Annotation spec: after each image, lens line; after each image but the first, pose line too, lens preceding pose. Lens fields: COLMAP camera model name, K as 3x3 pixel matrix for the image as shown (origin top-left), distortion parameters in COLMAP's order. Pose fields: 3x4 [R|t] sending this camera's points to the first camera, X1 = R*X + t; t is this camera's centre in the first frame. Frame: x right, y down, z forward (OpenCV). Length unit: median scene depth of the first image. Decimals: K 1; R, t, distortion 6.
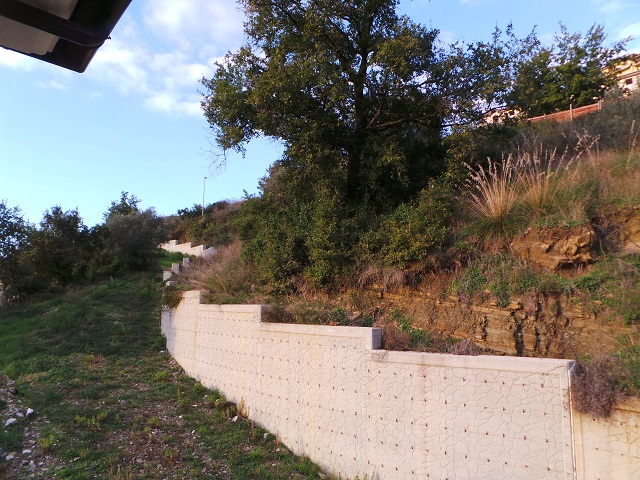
lens RADIAL K [[439.8, 0, 321.6], [0, 439.8, 236.2], [0, 0, 1]] dist [-0.007559, -0.011500]
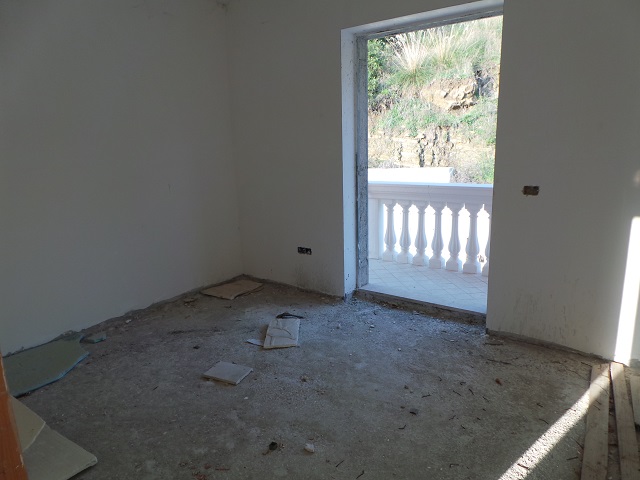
lens RADIAL K [[439.8, 0, 316.8], [0, 439.8, 240.3], [0, 0, 1]] dist [-0.007559, -0.011500]
pose [[0.977964, -0.076927, 0.194086, -0.209394], [0.002710, 0.934239, 0.356637, -0.040948], [-0.208758, -0.348252, 0.913860, -0.388390]]
